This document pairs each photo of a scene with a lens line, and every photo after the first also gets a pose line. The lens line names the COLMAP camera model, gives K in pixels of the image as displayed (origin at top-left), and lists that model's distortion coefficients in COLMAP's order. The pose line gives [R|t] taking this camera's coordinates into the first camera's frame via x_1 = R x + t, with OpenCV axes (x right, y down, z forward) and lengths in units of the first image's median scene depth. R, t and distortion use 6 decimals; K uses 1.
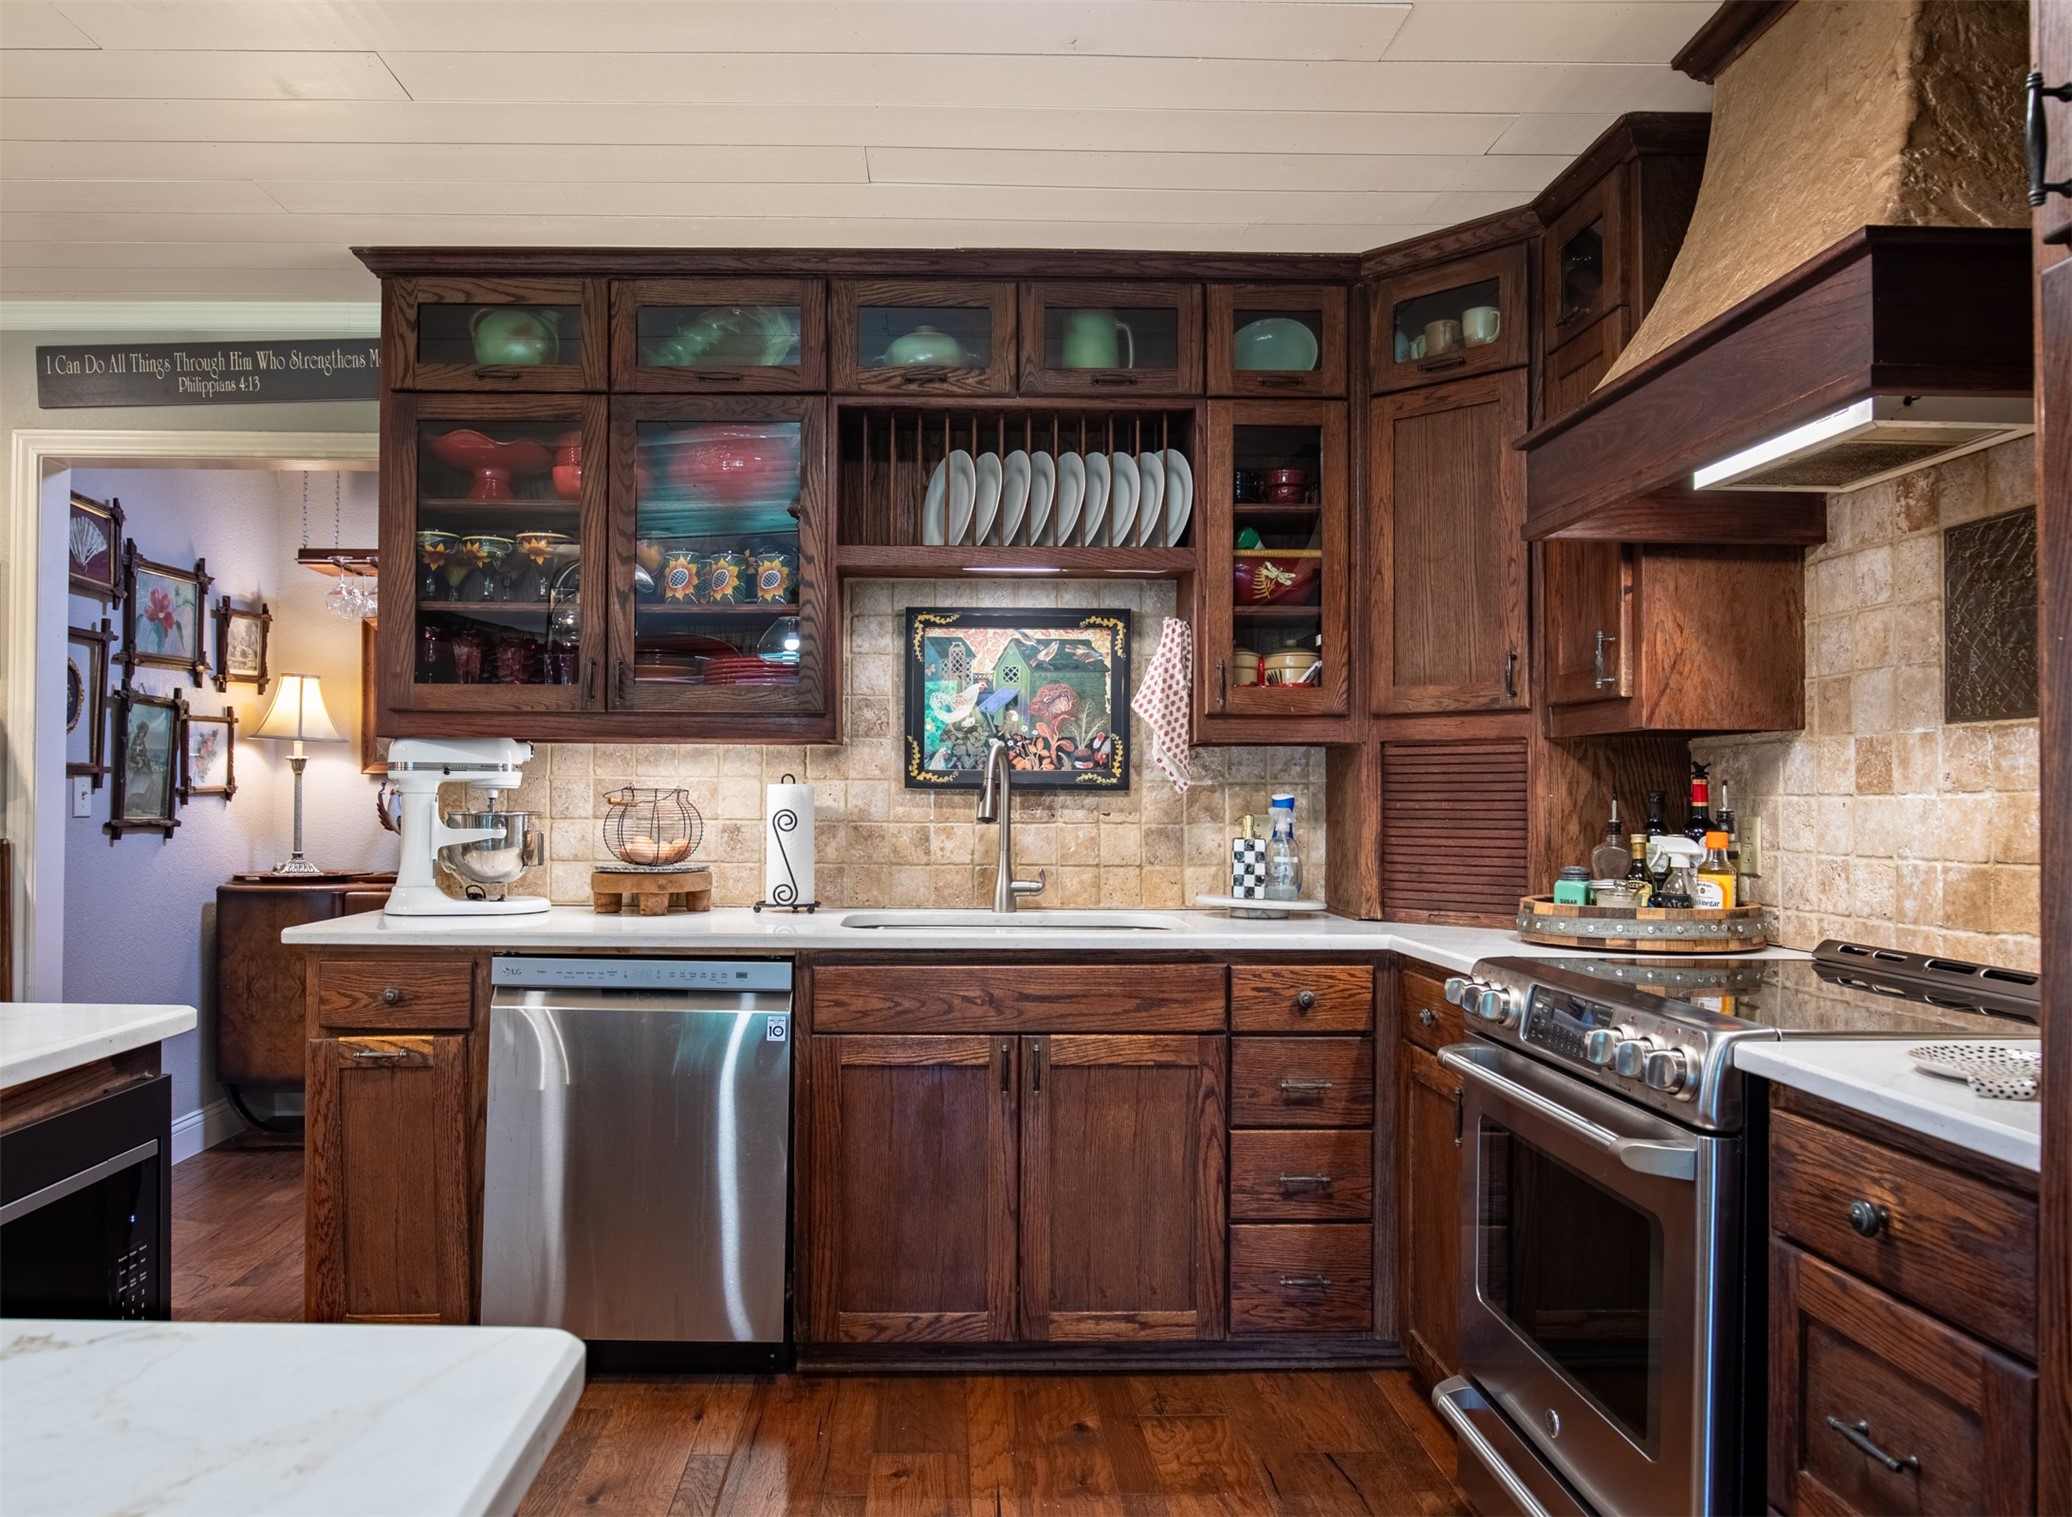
lens RADIAL K [[1415.6, 0, 1024.7], [0, 1415.6, 781.1], [0, 0, 1]] dist [-0.008336, -0.003102]
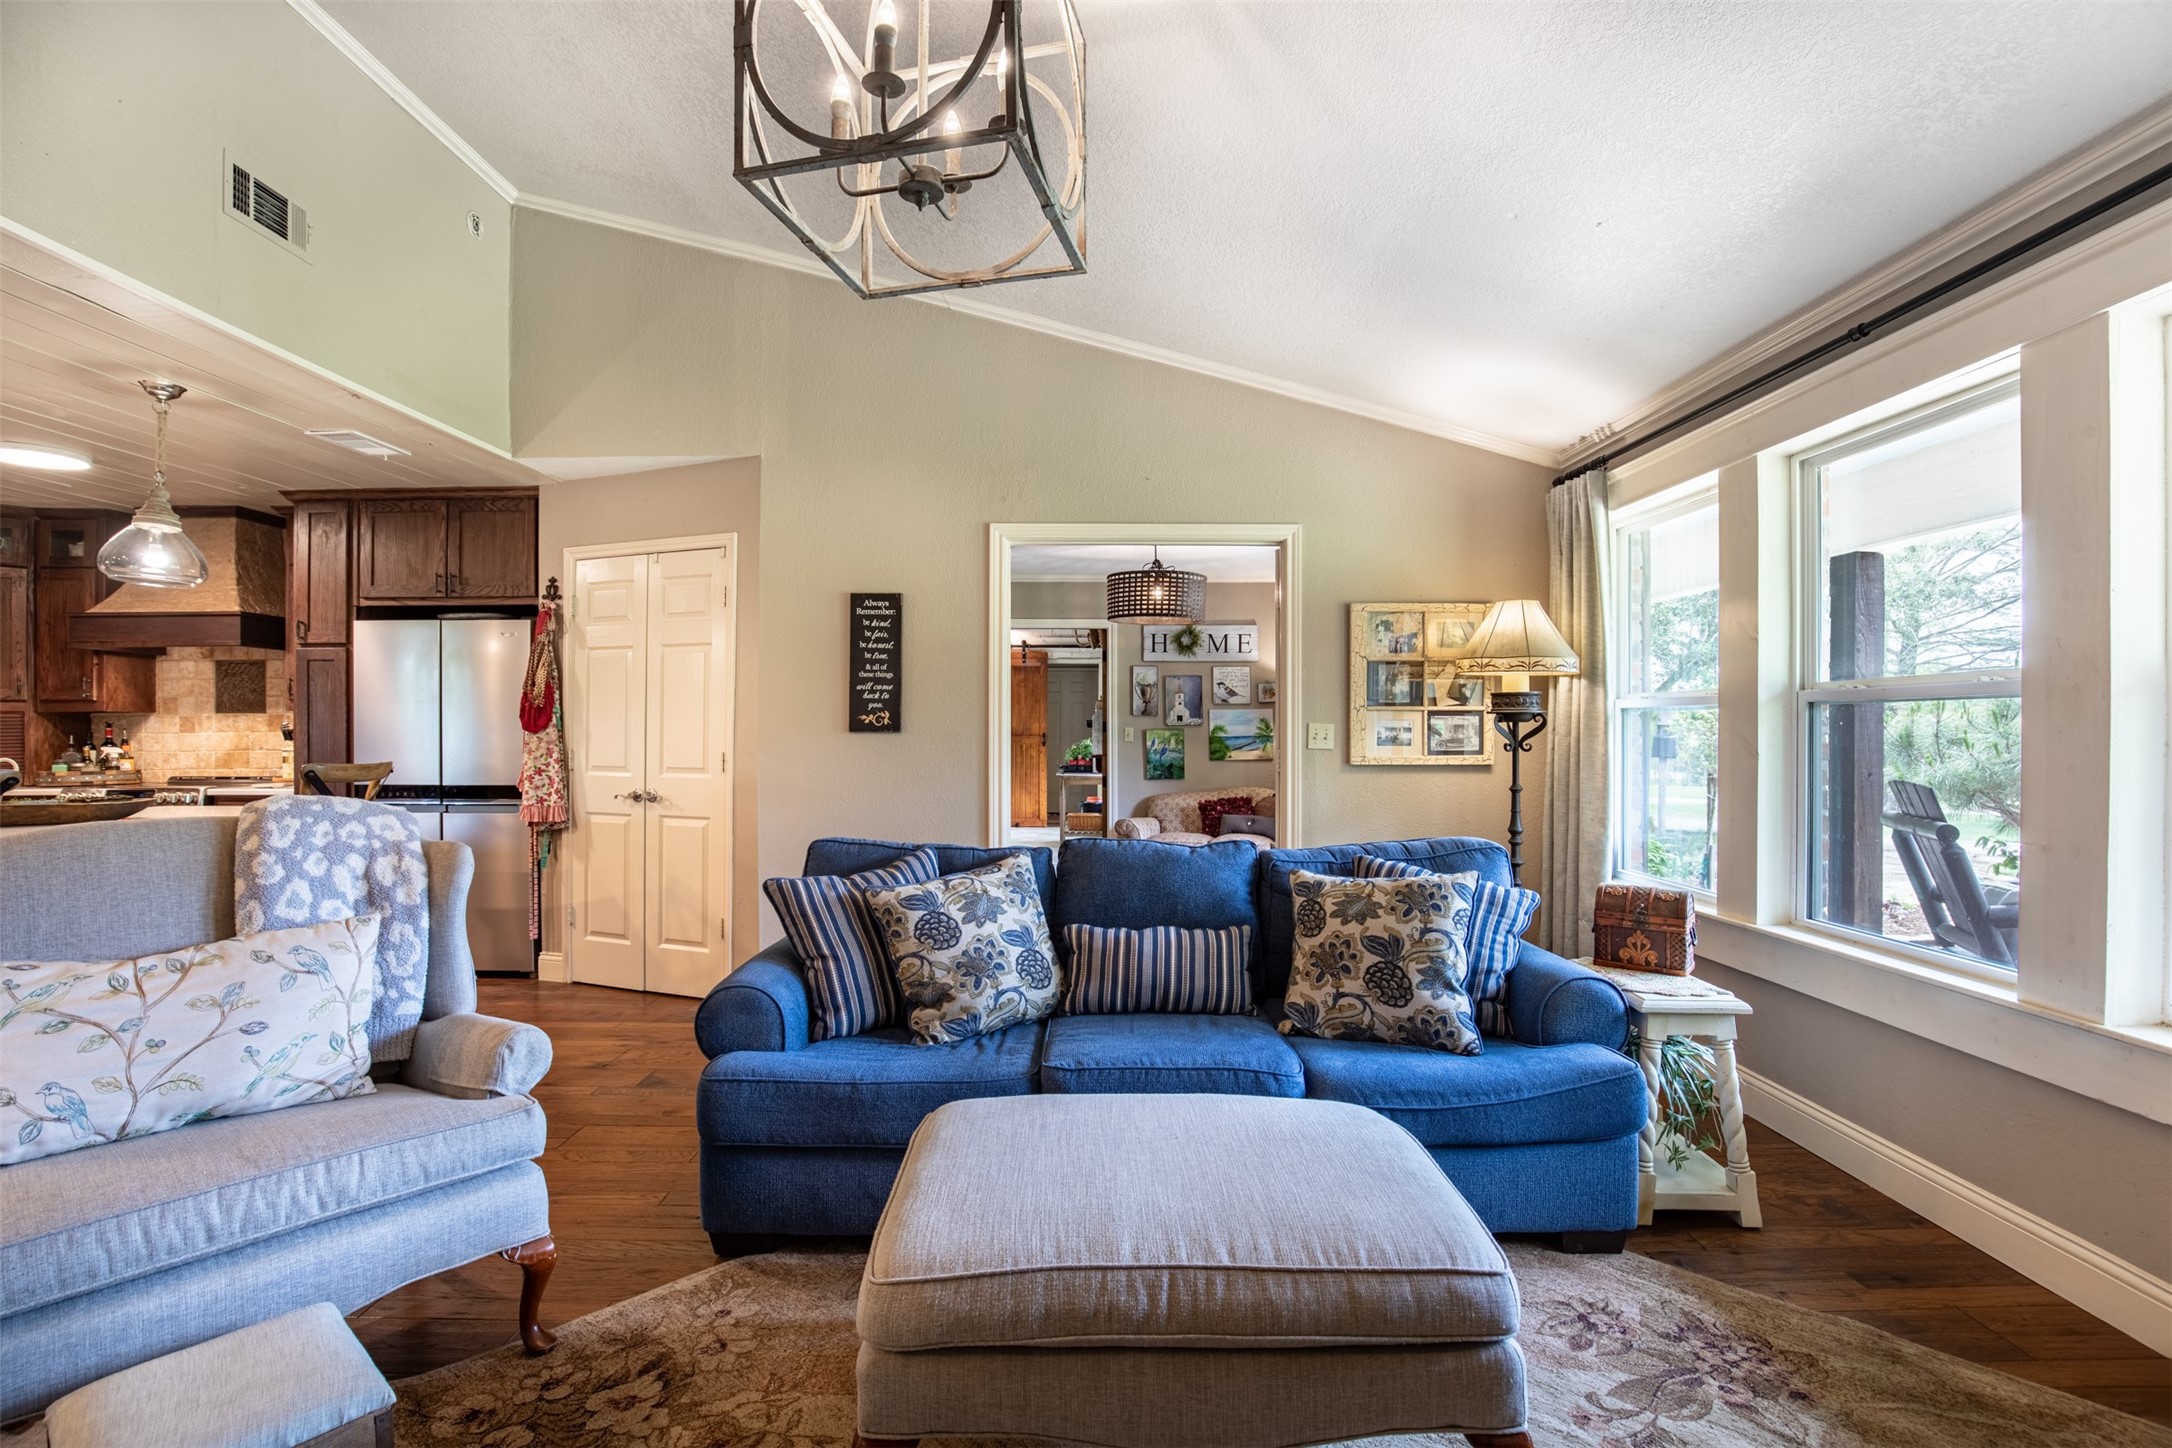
lens RADIAL K [[1005.7, 0, 1074.1], [0, 1005.7, 730.6], [0, 0, 1]] dist [-0.019988, 0.000690]
pose [[0.050266, -0.002590, 0.998733, -1.263258], [-0.004314, 0.999987, 0.002811, -0.008891], [-0.998727, -0.004450, 0.050254, -0.949438]]
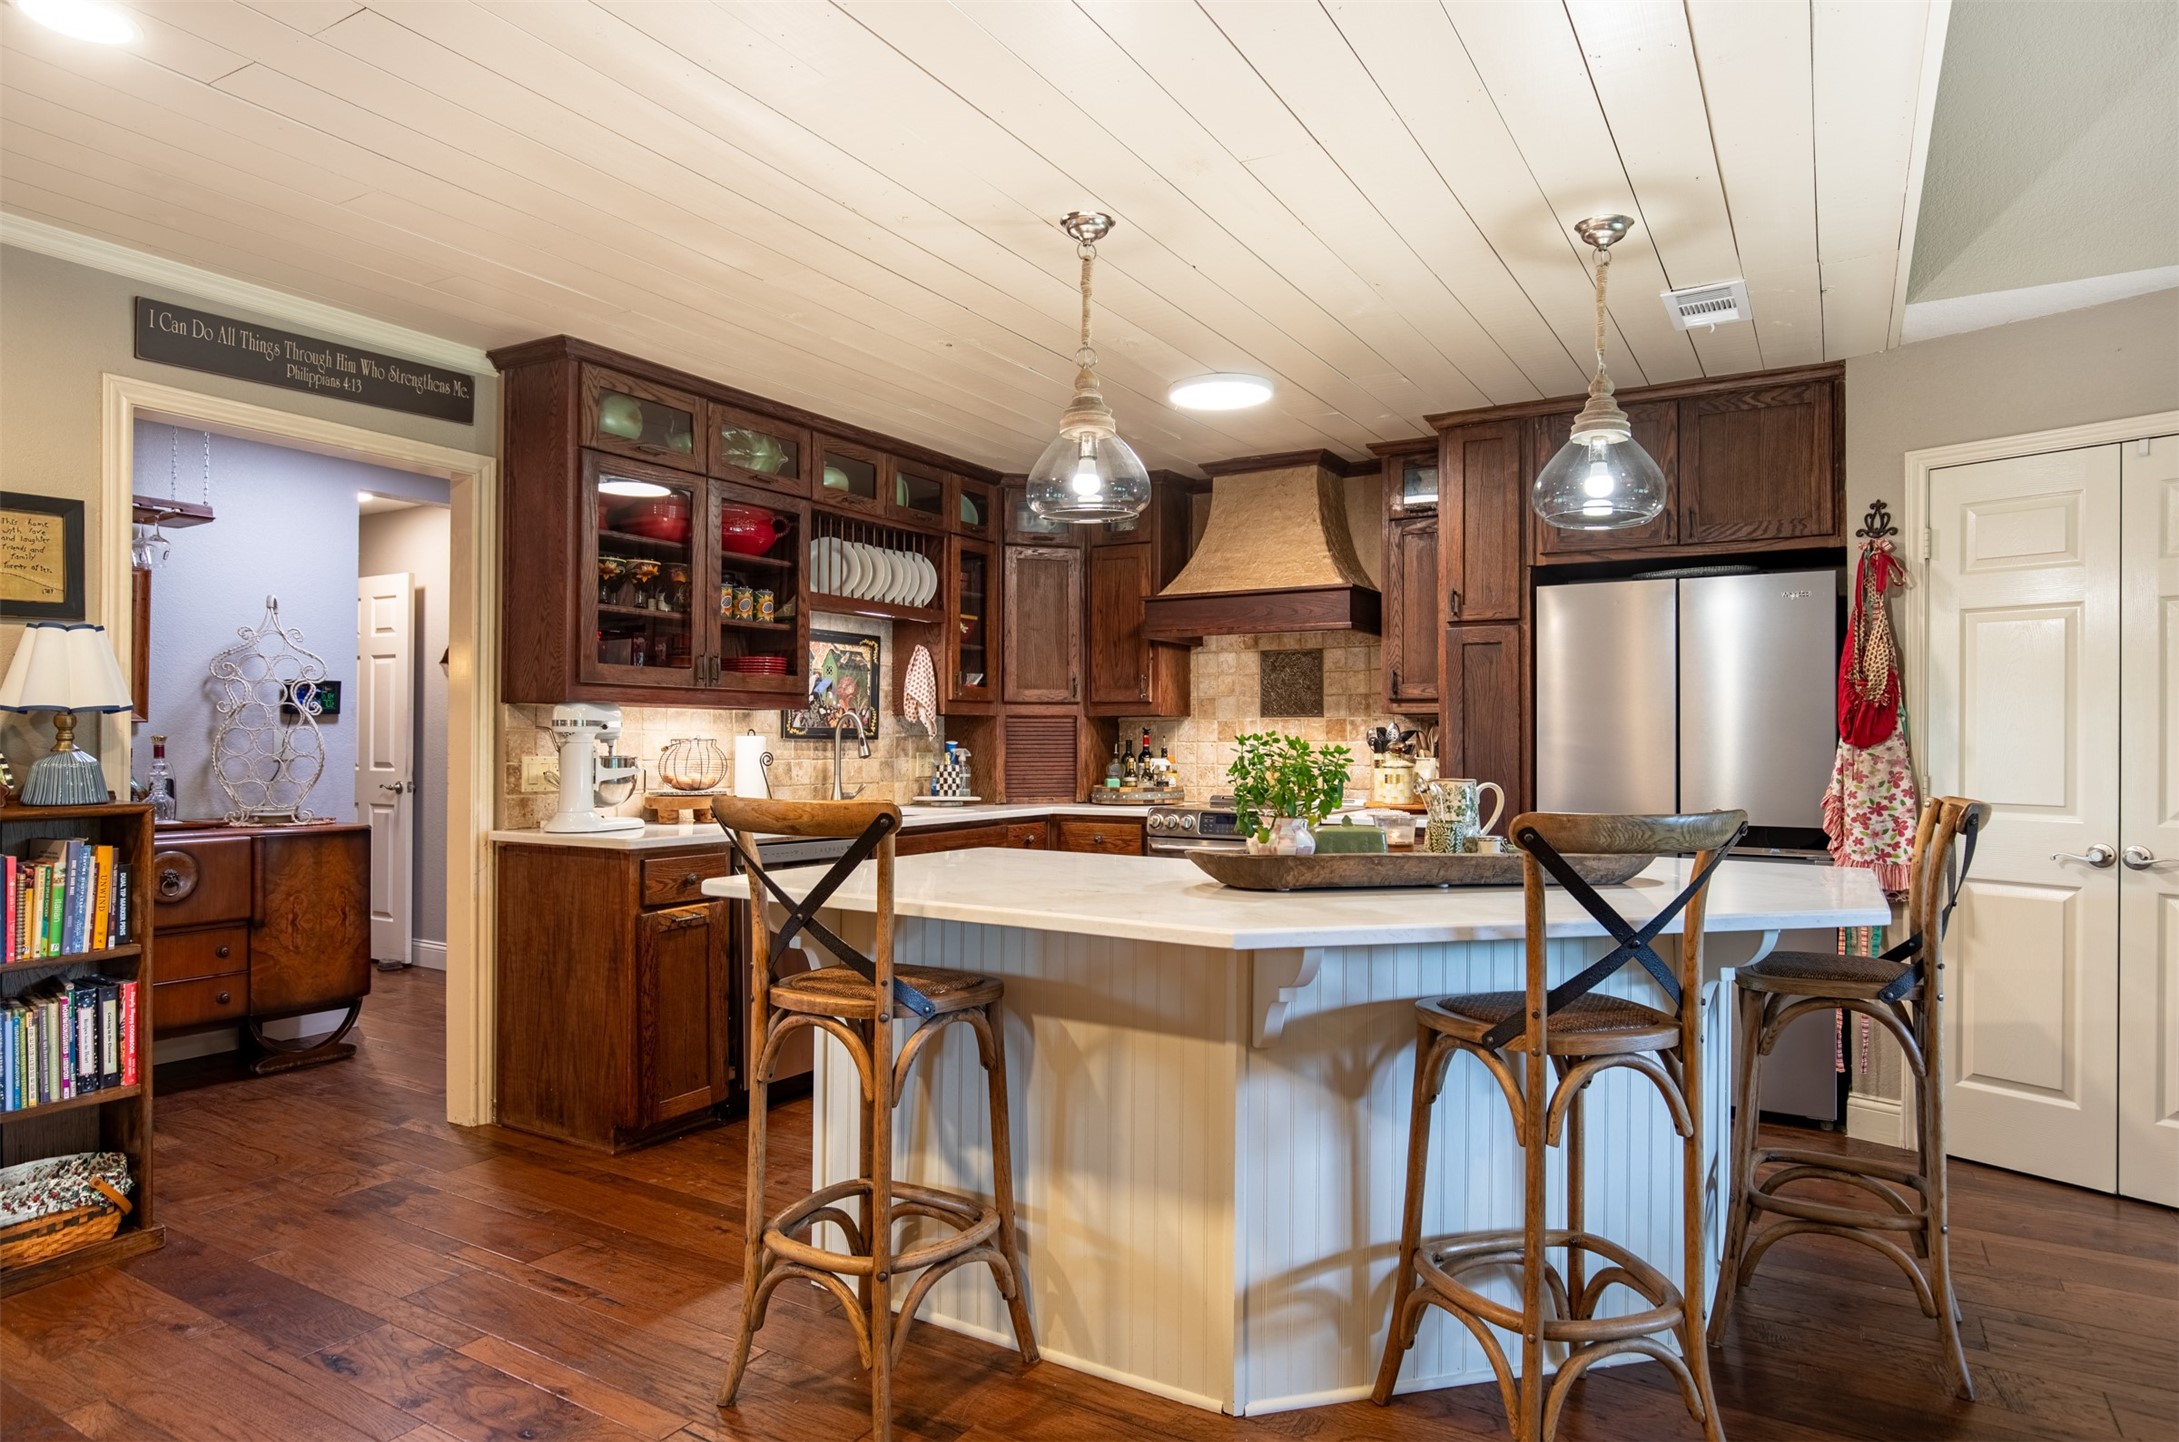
lens RADIAL K [[1230.5, 0, 1084.9], [0, 1230.5, 725.3], [0, 0, 1]] dist [-0.002075, 0.000648]
pose [[0.534619, 0.008044, 0.845055, -1.183975], [-0.008605, 0.999955, -0.004074, -0.007475], [-0.845049, -0.005094, 0.534664, -0.039594]]
